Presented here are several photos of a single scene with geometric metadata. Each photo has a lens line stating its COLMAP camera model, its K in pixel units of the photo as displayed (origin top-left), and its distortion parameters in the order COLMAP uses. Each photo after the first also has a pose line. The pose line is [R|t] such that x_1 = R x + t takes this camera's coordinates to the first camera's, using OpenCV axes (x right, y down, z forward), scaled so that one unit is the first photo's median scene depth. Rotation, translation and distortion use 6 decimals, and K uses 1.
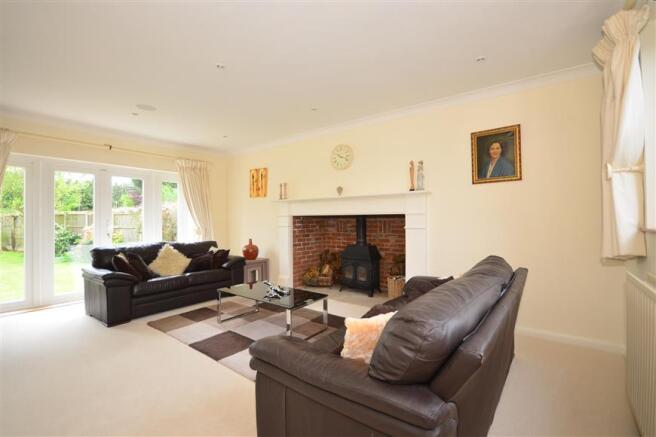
lens RADIAL K [[290.8, 0, 328.3], [0, 290.8, 218.5], [0, 0, 1]] dist [-0.001302, -0.000960]
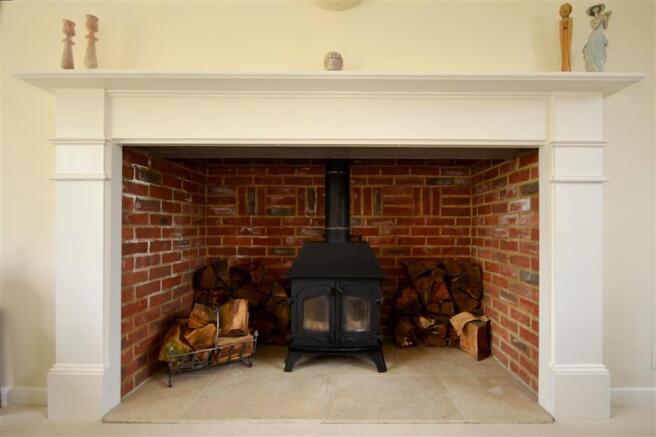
lens RADIAL K [[290.8, 0, 317.9], [0, 290.8, 228.9], [0, 0, 1]] dist [-0.001302, -0.000960]
pose [[0.796156, 0.010494, 0.605001, -0.139073], [-0.010006, 0.999941, -0.004176, 0.070616], [-0.605009, -0.002729, 0.796214, 0.644615]]
